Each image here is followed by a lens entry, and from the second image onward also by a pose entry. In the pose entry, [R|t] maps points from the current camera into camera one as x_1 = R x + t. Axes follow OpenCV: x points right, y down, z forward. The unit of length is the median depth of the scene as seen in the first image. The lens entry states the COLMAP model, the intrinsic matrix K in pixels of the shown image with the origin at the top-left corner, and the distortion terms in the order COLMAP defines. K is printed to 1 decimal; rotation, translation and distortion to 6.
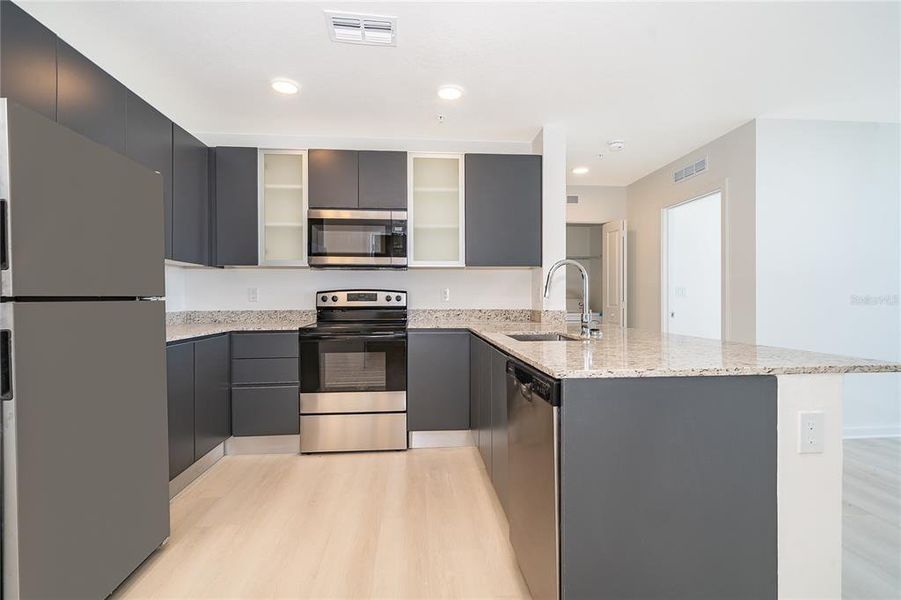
lens RADIAL K [[435.4, 0, 444.9], [0, 435.4, 298.6], [0, 0, 1]] dist [-0.001547, -0.000070]
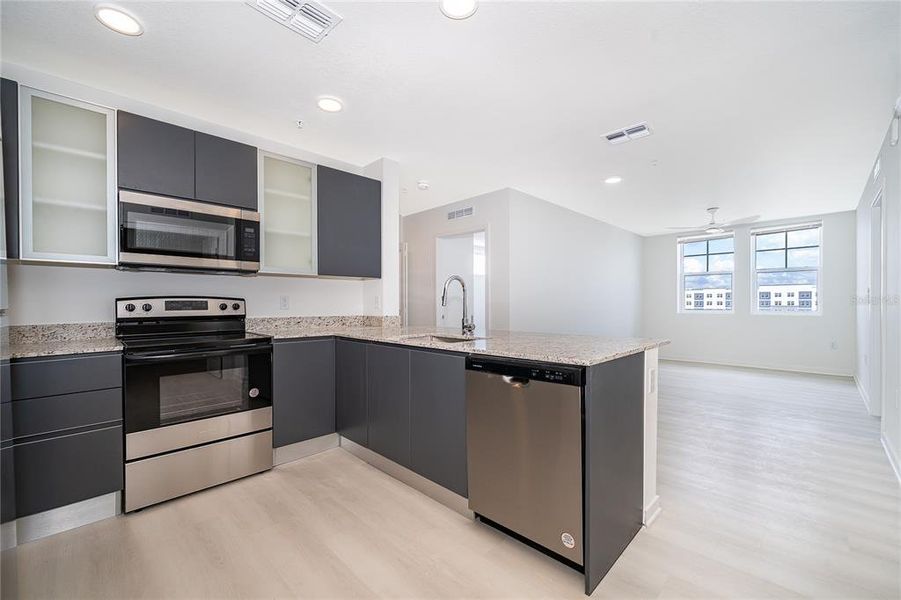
lens RADIAL K [[378.0, 0, 448.5], [0, 378.0, 304.0], [0, 0, 1]] dist [0.001060, -0.000221]
pose [[0.760715, -0.002878, 0.649079, -0.293491], [0.004447, 0.999990, -0.000777, -0.003395], [-0.649071, 0.003478, 0.760720, 0.125007]]
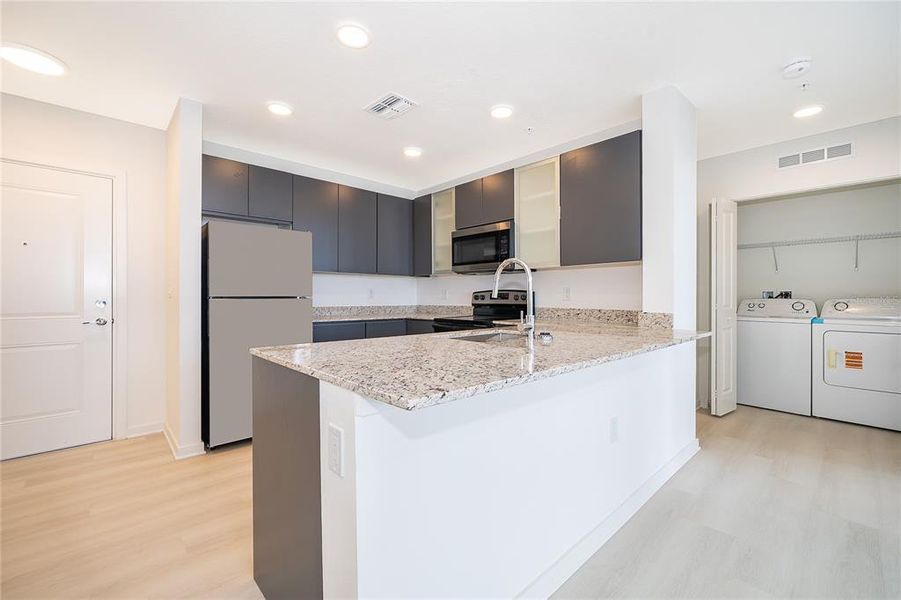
lens RADIAL K [[378.0, 0, 447.4], [0, 378.0, 297.8], [0, 0, 1]] dist [0.001060, -0.000221]
pose [[0.622358, 0.004333, -0.782721, 0.566174], [-0.001617, 0.999990, 0.004250, -0.003858], [0.782731, -0.001380, 0.622359, 0.244681]]
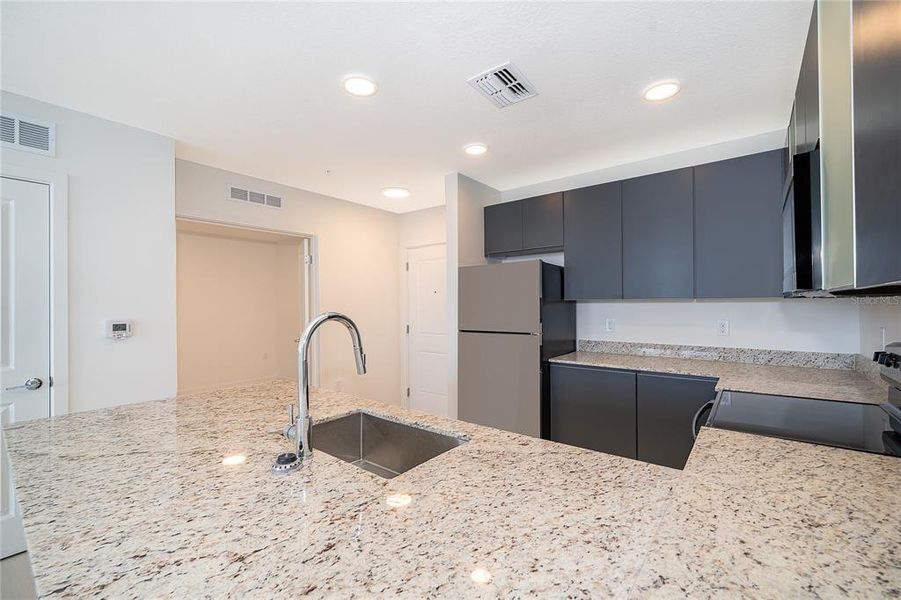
lens RADIAL K [[378.0, 0, 433.0], [0, 378.0, 306.9], [0, 0, 1]] dist [0.001060, -0.000221]
pose [[-0.692351, 0.014274, -0.721420, 0.374316], [0.011435, 0.999896, 0.008810, -0.067962], [0.721471, -0.002150, -0.692442, 0.961123]]
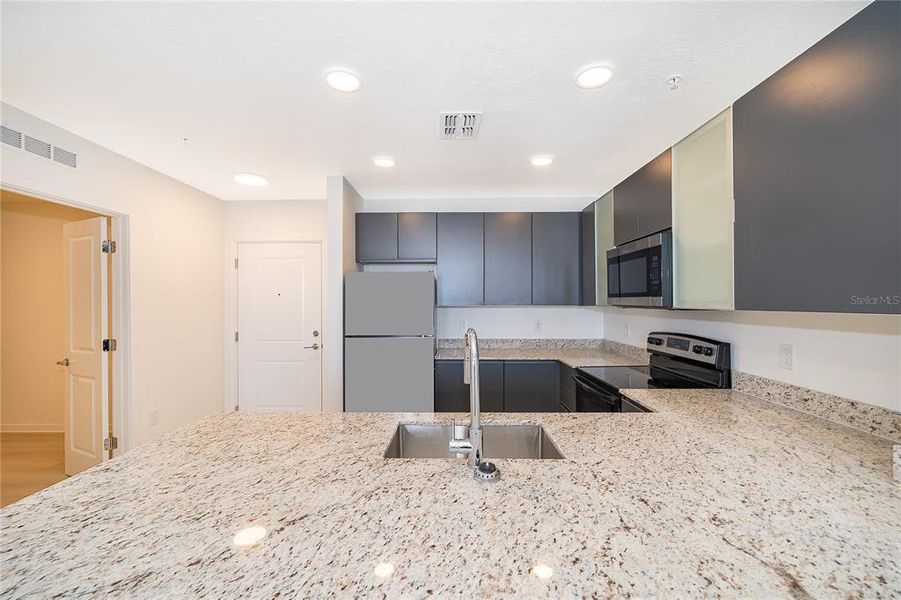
lens RADIAL K [[378.0, 0, 441.0], [0, 378.0, 301.2], [0, 0, 1]] dist [0.001060, -0.000221]
pose [[-0.101505, 0.002099, -0.994833, 0.554283], [0.004008, 0.999991, 0.001701, -0.086620], [0.994827, -0.003815, -0.101512, 0.674152]]
